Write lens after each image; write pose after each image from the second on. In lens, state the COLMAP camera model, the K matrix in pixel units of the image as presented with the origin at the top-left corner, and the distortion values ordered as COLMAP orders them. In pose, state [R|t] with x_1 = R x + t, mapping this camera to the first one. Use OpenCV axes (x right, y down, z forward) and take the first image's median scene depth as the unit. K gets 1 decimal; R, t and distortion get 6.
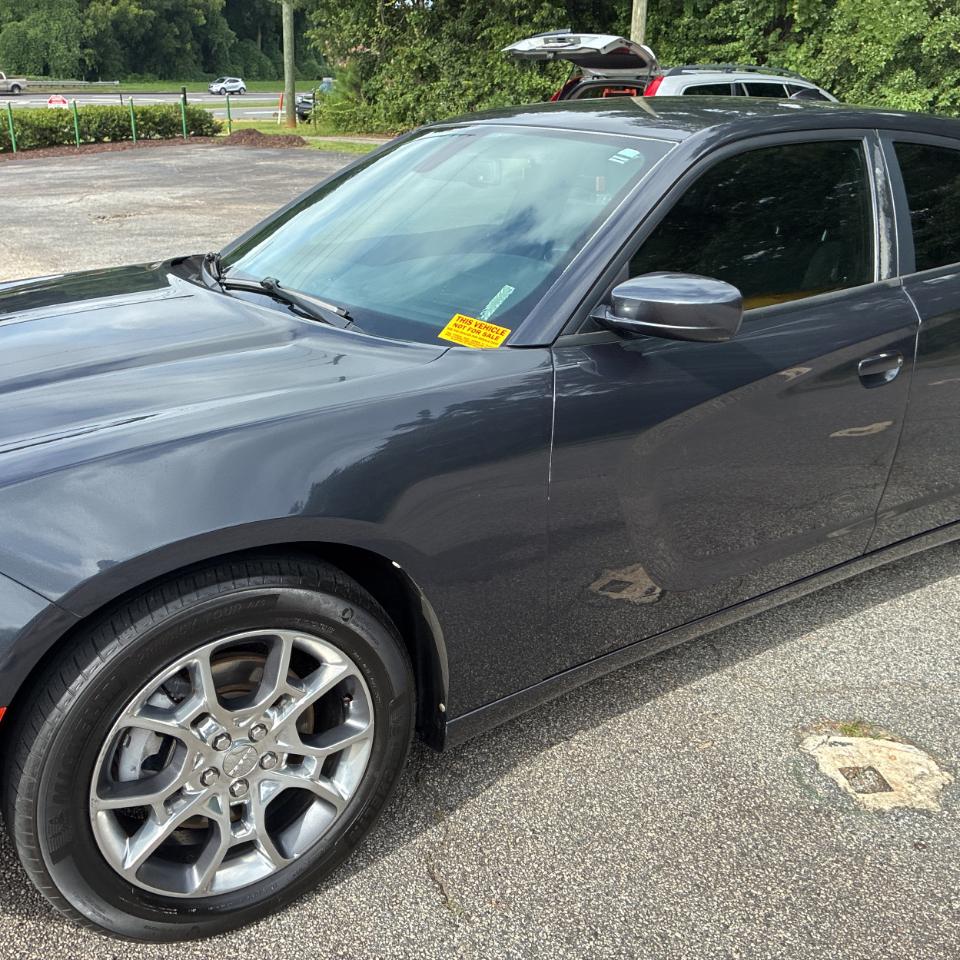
lens RADIAL K [[961.9, 0, 474.9], [0, 961.9, 478.9], [0, 0, 1]] dist [0.017065, -0.002271]
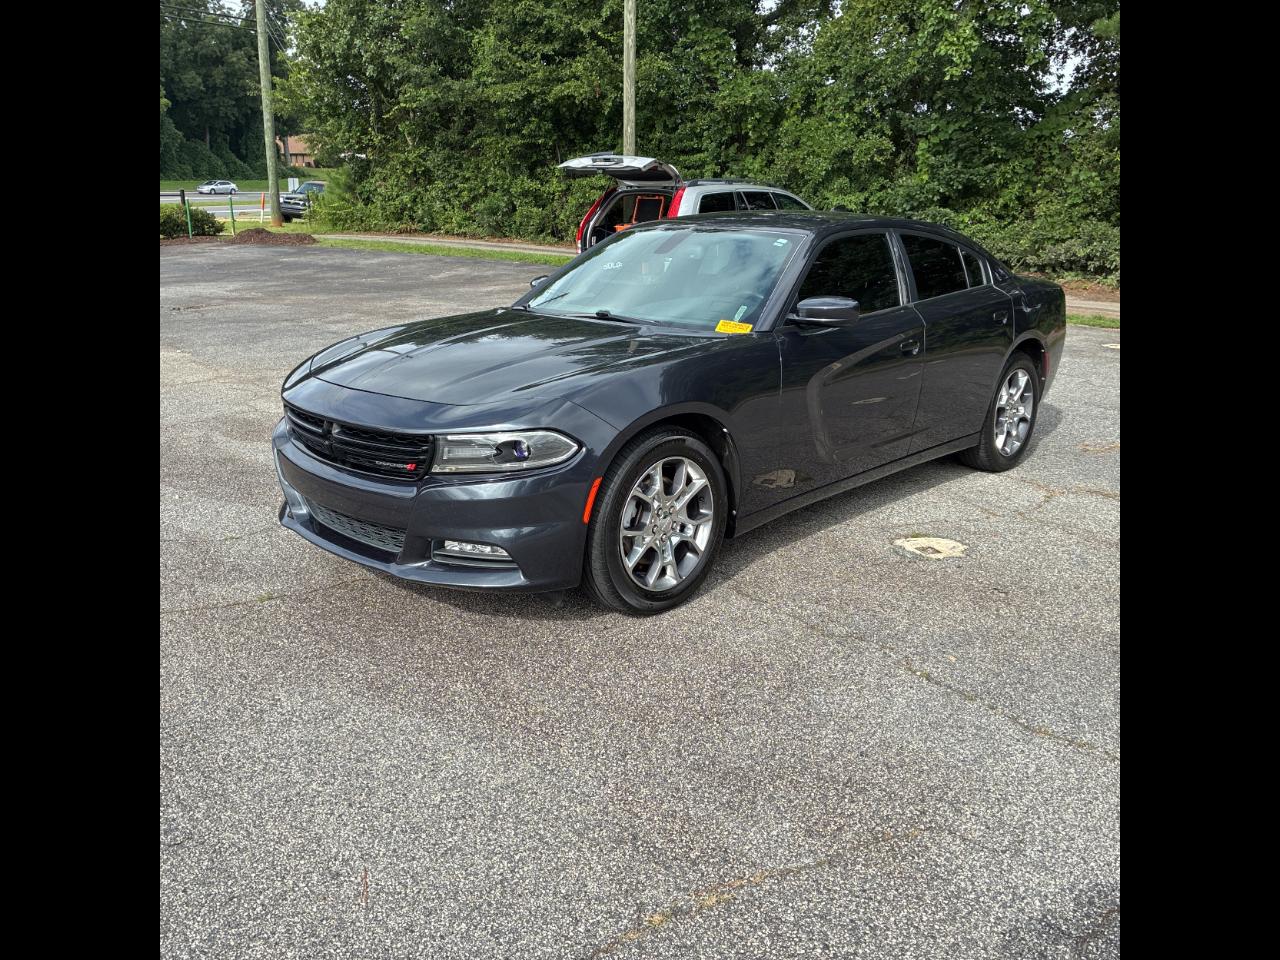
lens RADIAL K [[980.2, 0, 639.6], [0, 980.2, 473.0], [0, 0, 1]] dist [-0.003425, 0.046381]
pose [[0.977290, -0.060047, 0.203222, -0.073511], [0.080085, 0.992547, -0.091856, 0.038076], [-0.196192, 0.106045, 0.974814, -0.109661]]
